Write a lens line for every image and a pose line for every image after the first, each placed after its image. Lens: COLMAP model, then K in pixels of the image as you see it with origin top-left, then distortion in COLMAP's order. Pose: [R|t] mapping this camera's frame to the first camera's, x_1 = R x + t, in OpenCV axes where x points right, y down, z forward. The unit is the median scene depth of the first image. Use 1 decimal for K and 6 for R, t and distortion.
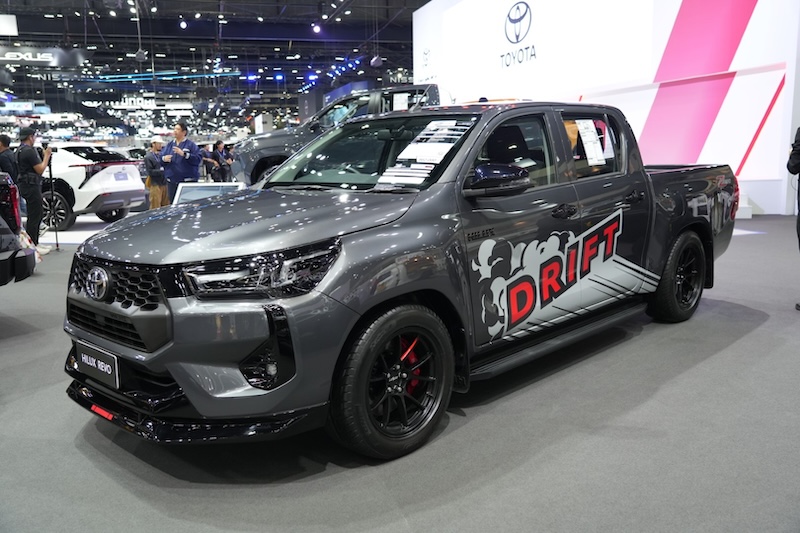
lens RADIAL K [[711.8, 0, 400.3], [0, 711.8, 259.2], [0, 0, 1]] dist [0.060628, -0.035166]
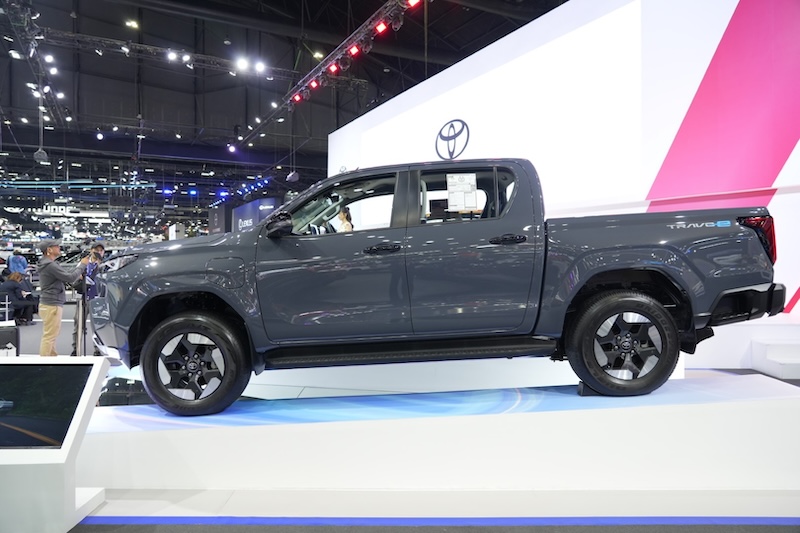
lens RADIAL K [[544.2, 0, 401.9], [0, 544.2, 264.1], [0, 0, 1]] dist [-0.000086, 0.001463]
pose [[0.978371, 0.024685, 0.205380, -0.018924], [0.004247, 0.990248, -0.139253, -0.018825], [-0.206815, 0.137113, 0.968725, 0.105875]]
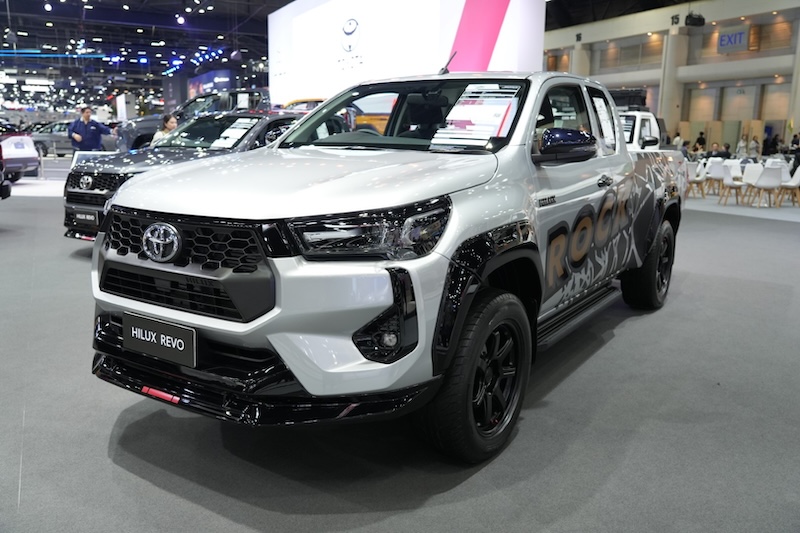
lens RADIAL K [[682.6, 0, 399.9], [0, 682.6, 261.7], [0, 0, 1]] dist [0.029821, 0.017115]
pose [[0.981613, 0.002196, 0.190871, 0.007712], [-0.007411, 0.999618, 0.026608, 0.010439], [-0.190740, -0.027534, 0.981254, -0.066611]]
